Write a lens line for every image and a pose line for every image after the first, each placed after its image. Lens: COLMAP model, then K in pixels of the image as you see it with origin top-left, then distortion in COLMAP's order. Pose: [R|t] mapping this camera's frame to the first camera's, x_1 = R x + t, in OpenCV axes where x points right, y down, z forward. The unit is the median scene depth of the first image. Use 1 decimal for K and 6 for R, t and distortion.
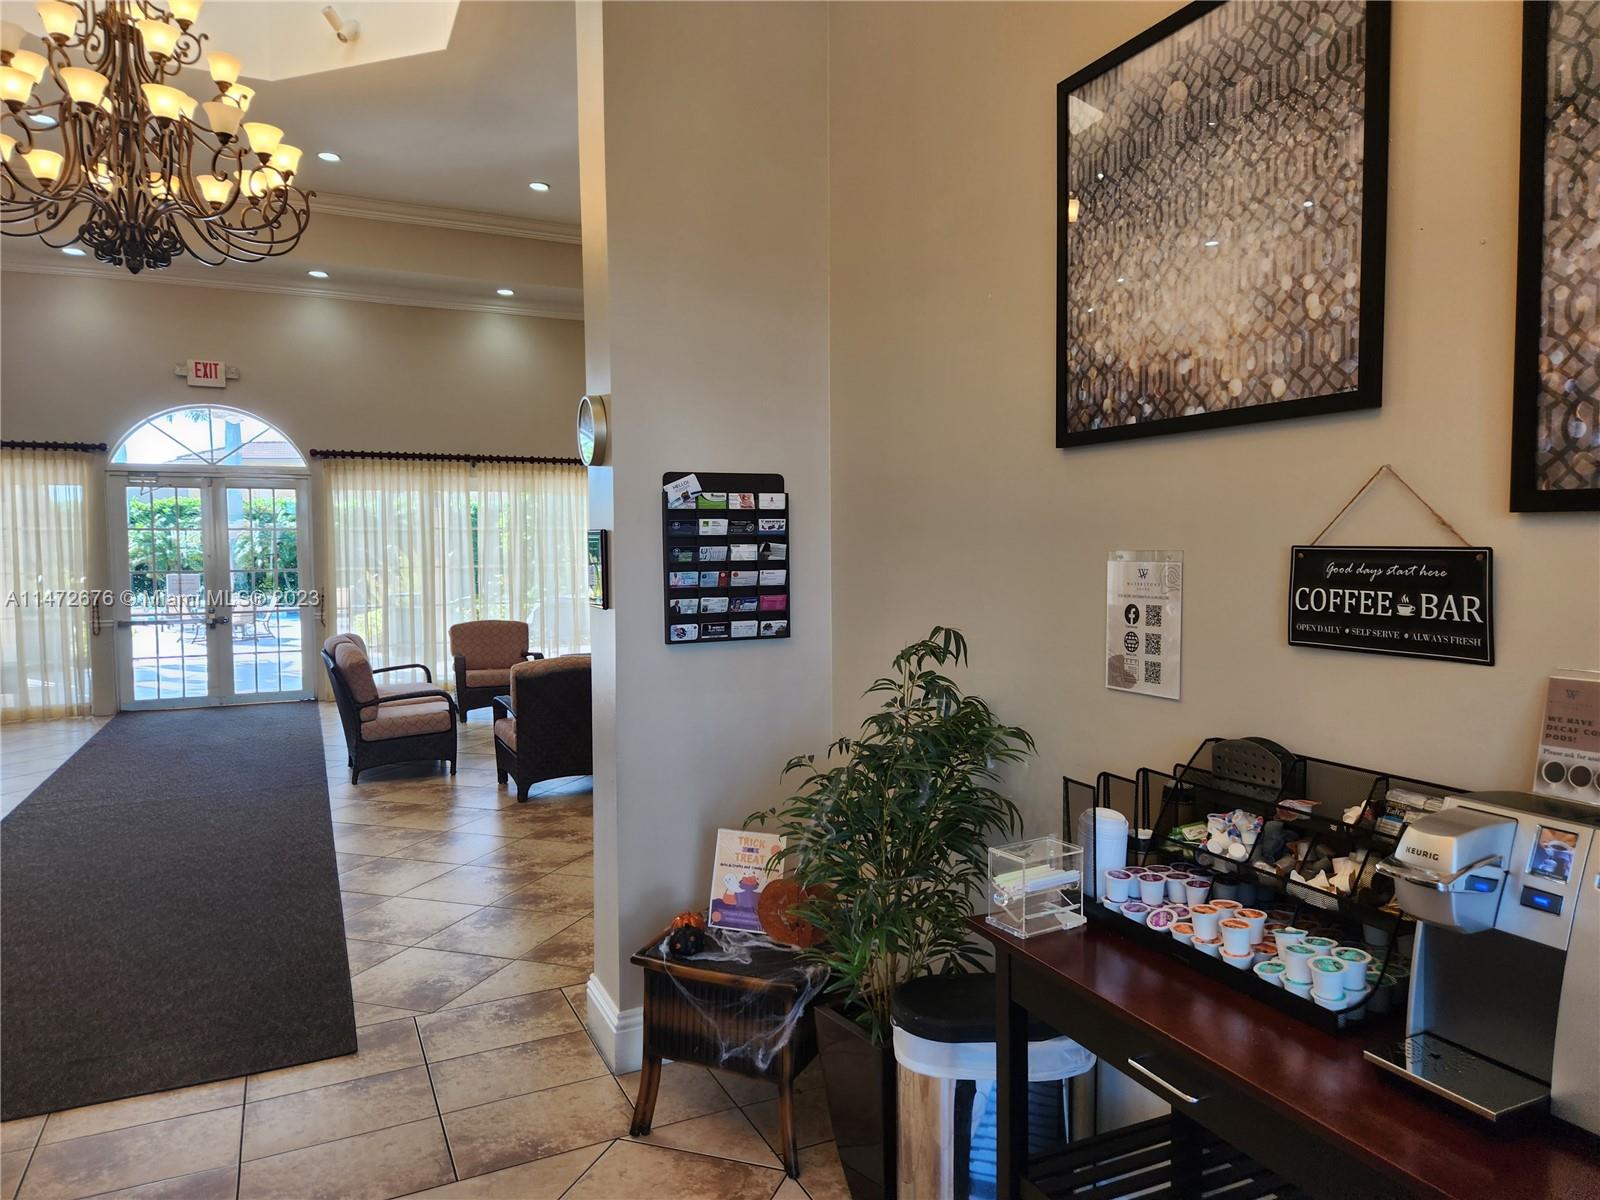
lens RADIAL K [[1044.1, 0, 800.0], [0, 1044.1, 600.0], [0, 0, 1]] dist [0.064882, -0.048925]
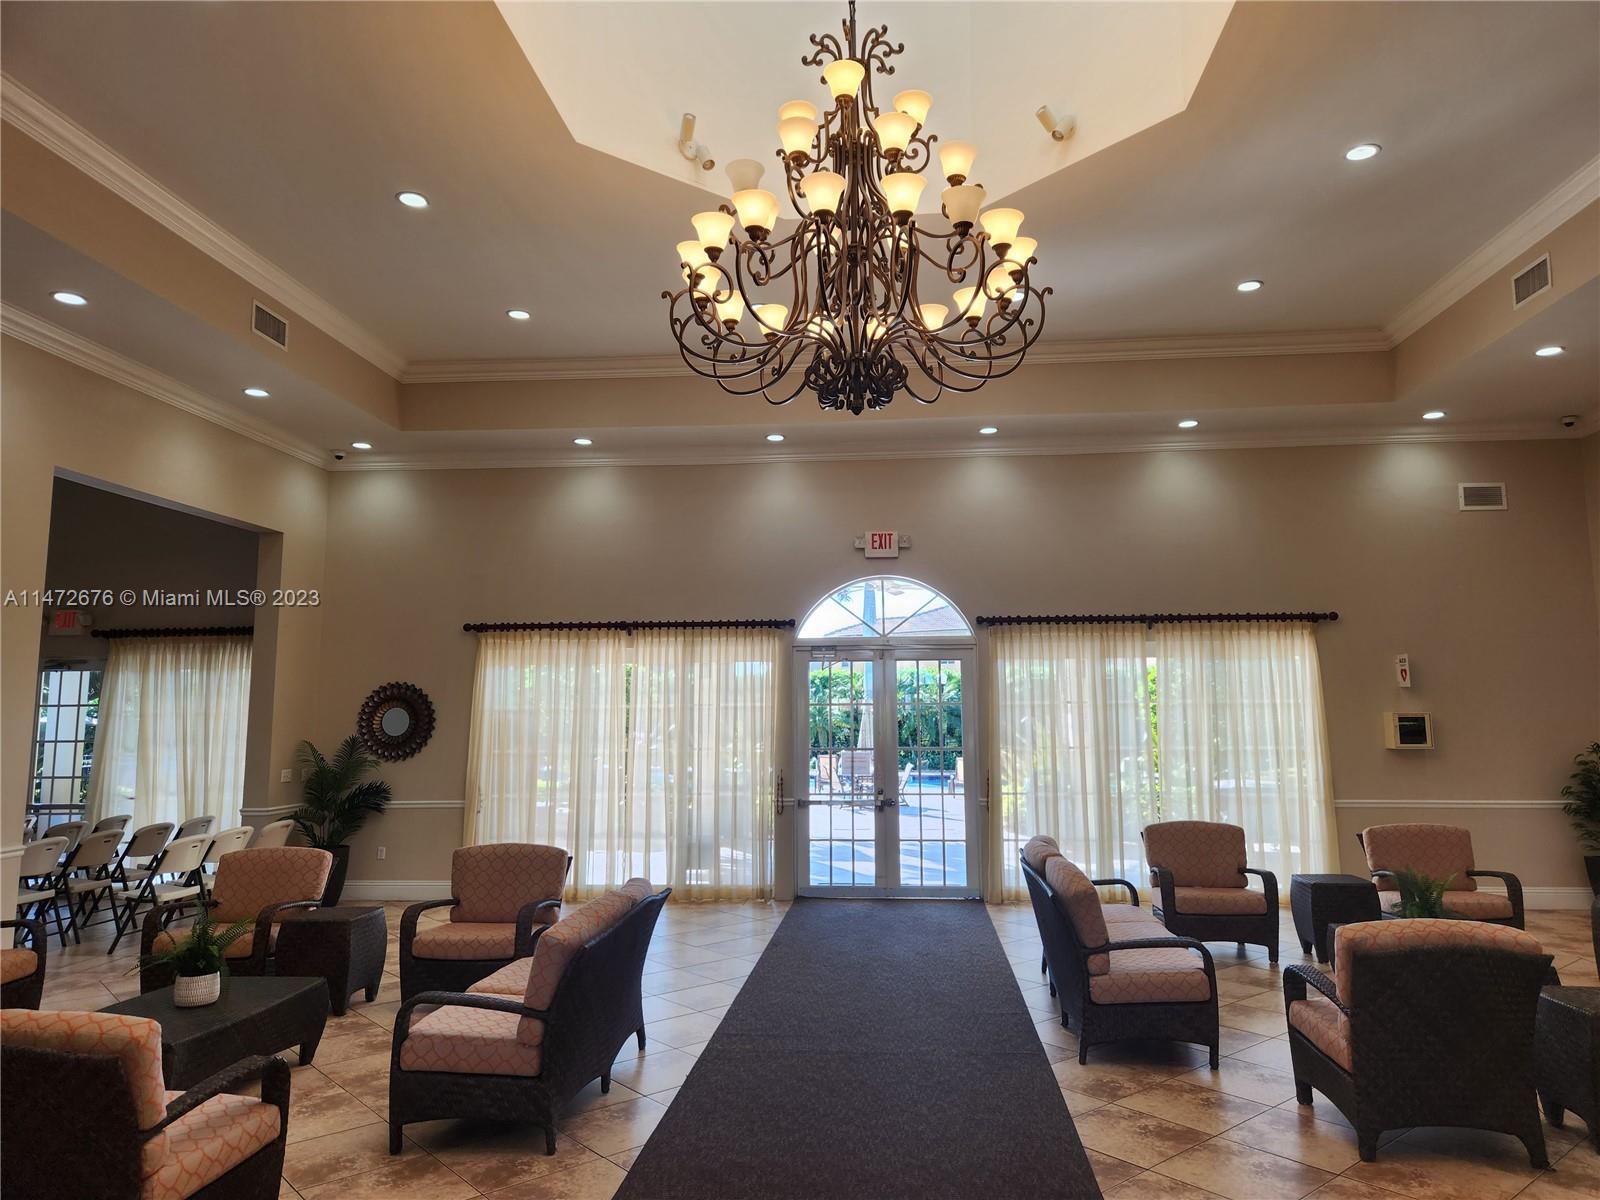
lens RADIAL K [[1044.1, 0, 800.0], [0, 1044.1, 600.0], [0, 0, 1]] dist [0.064882, -0.048925]
pose [[0.855275, -0.051212, -0.515638, -0.131365], [-0.030114, 0.988510, -0.148127, -0.018474], [0.517299, 0.142217, 0.843905, 0.159509]]
